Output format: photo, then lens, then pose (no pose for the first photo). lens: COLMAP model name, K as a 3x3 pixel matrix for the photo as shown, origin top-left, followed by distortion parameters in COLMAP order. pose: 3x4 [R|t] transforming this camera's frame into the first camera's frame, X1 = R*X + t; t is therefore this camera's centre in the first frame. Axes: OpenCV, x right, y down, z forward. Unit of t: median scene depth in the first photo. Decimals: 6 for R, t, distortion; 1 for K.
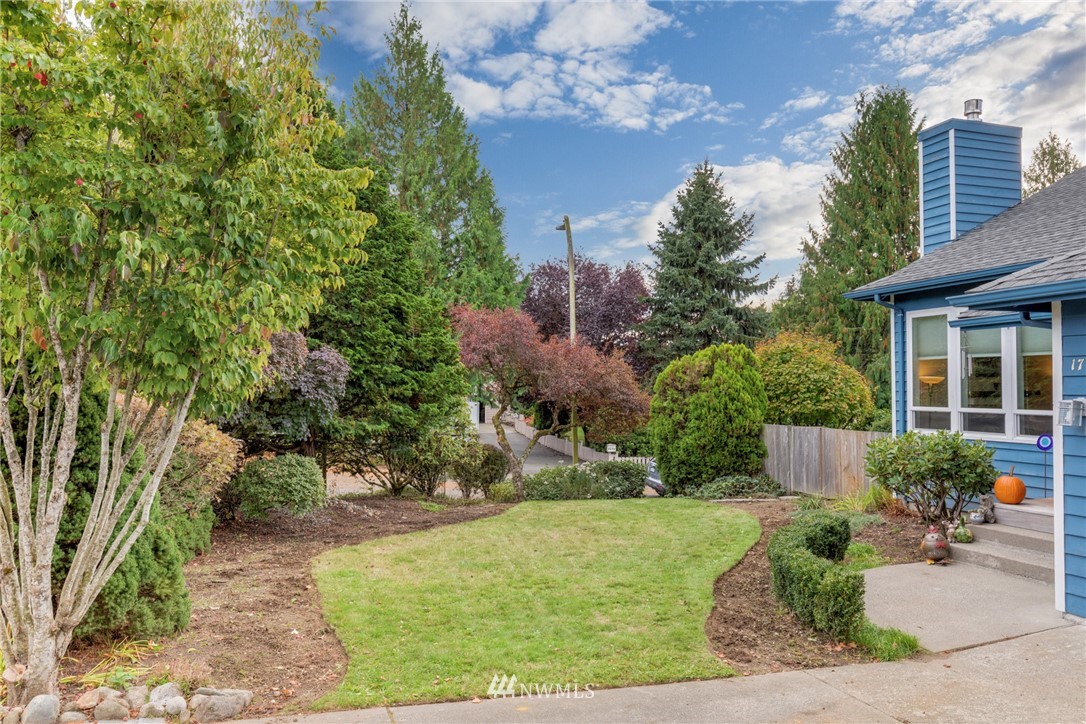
lens RADIAL K [[806.3, 0, 541.5], [0, 806.3, 355.9], [0, 0, 1]] dist [-0.004048, -0.004586]
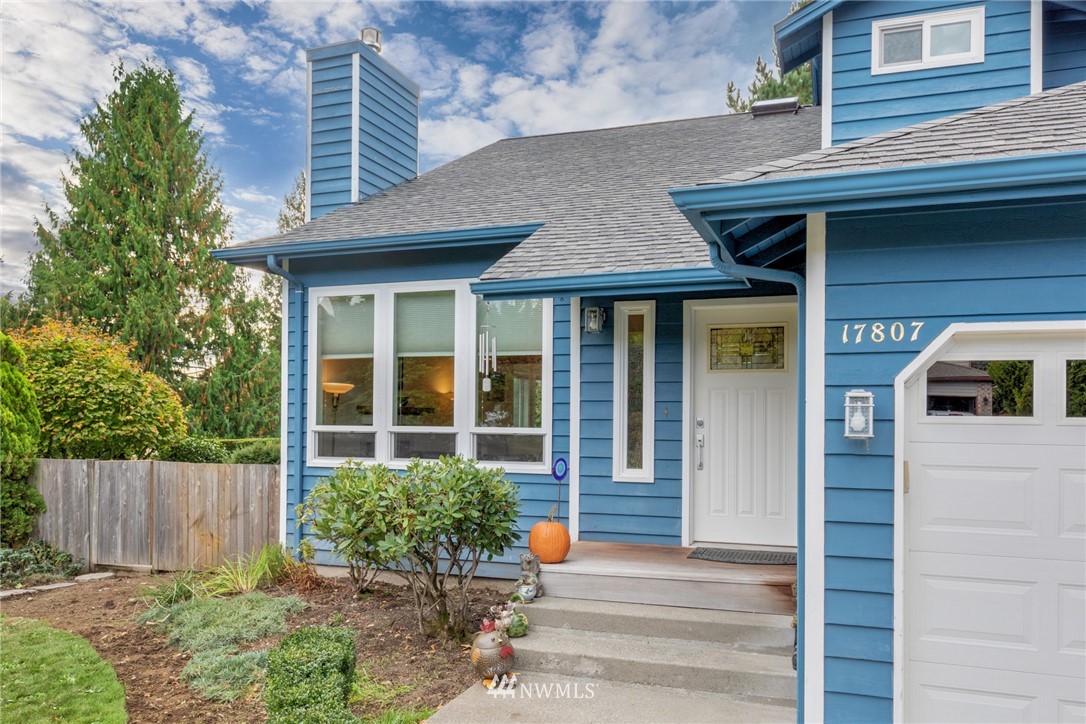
lens RADIAL K [[819.5, 0, 543.8], [0, 819.5, 406.9], [0, 0, 1]] dist [0.009639, 0.008262]
pose [[0.617734, 0.020483, 0.786120, 0.022375], [-0.038691, 0.999242, 0.004367, 0.028277], [-0.785435, -0.033114, 0.618058, 0.320441]]
